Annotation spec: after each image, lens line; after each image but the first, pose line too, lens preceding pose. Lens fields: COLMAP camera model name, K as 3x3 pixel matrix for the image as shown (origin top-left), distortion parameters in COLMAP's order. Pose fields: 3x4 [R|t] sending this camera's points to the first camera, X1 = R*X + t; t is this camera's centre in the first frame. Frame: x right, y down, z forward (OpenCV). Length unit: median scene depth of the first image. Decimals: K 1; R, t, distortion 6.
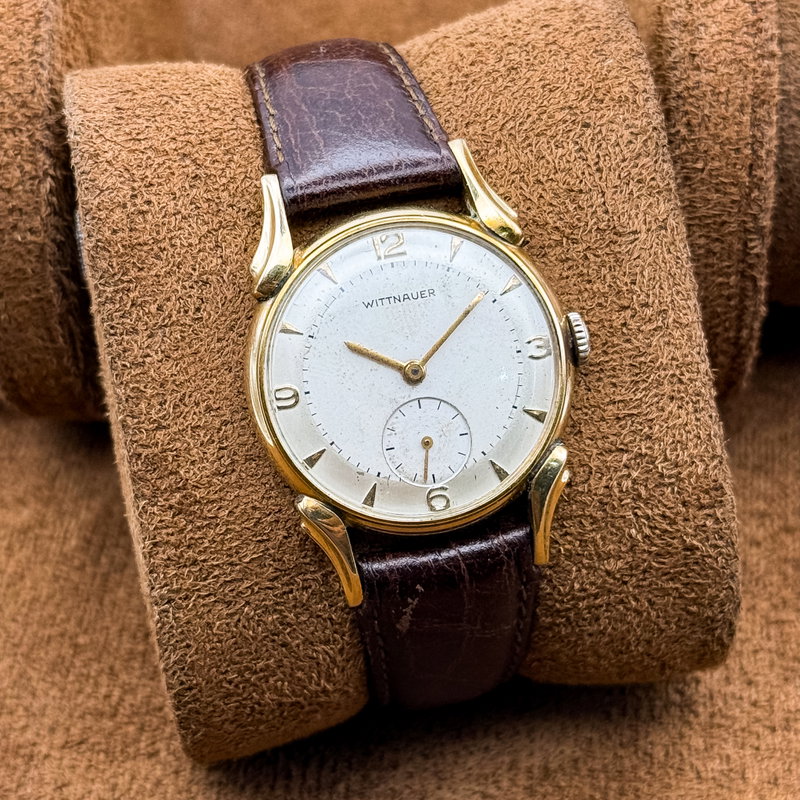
lens RADIAL K [[2310.3, 0, 363.2], [0, 2310.3, 411.2], [0, 0, 1]] dist [0.170993, 0.000000]
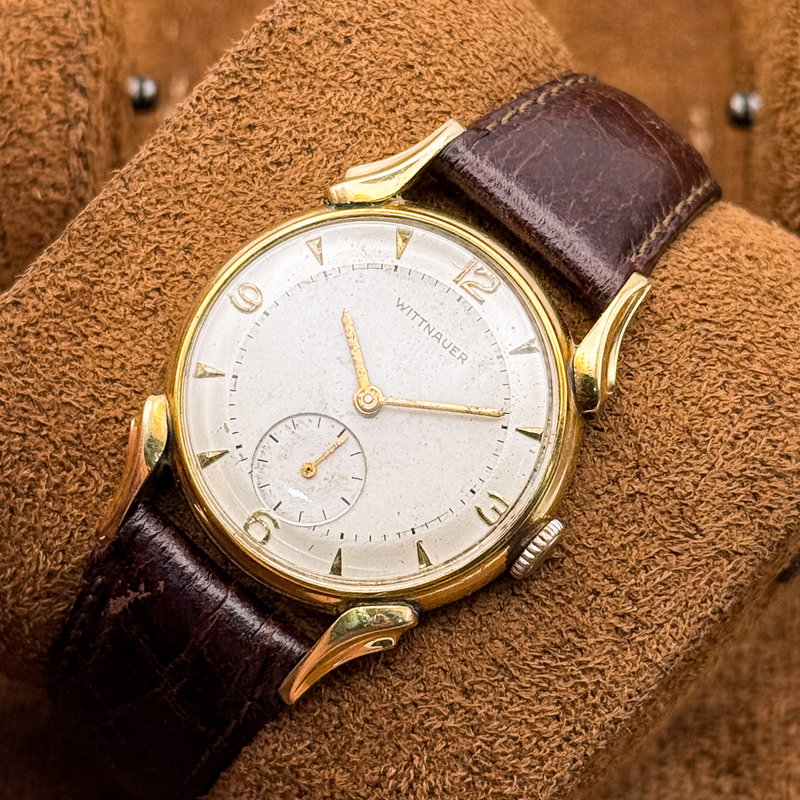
lens RADIAL K [[2985.3, 0, 403.4], [0, 2985.3, 404.0], [0, 0, 1]] dist [0.180018, 0.000000]
pose [[0.602590, 0.759616, -0.244679, 0.270186], [-0.789807, 0.611598, -0.046389, 0.020899], [0.114407, 0.221203, 0.968494, 0.016380]]
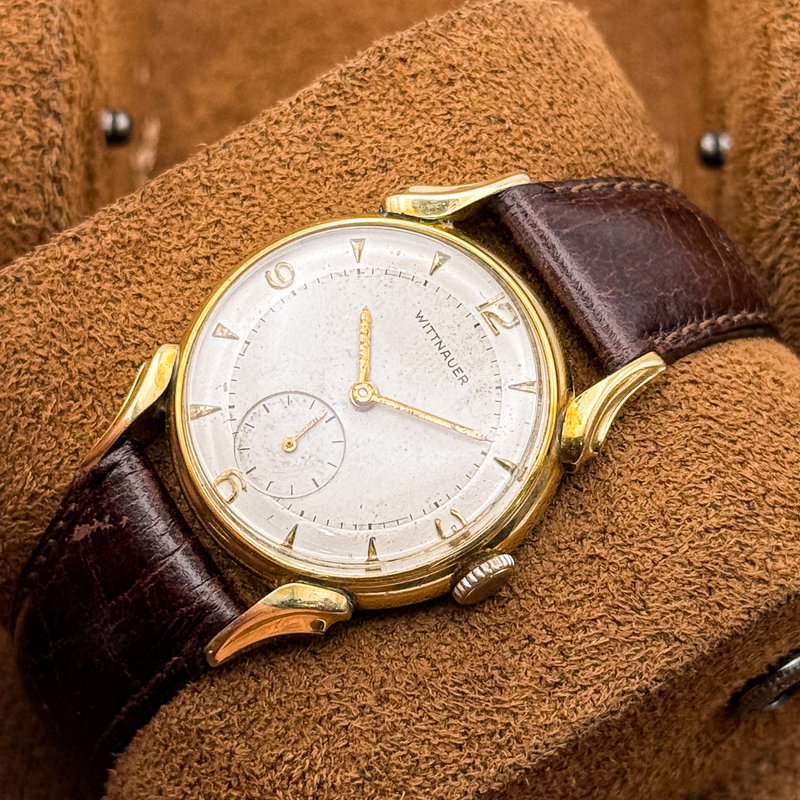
lens RADIAL K [[2985.3, 0, 398.6], [0, 2985.3, 393.1], [0, 0, 1]] dist [0.180018, 0.000000]
pose [[0.354072, 0.841701, -0.407644, 0.437345], [-0.925863, 0.376978, -0.025804, -0.001553], [0.131953, 0.386559, 0.912776, 0.046589]]
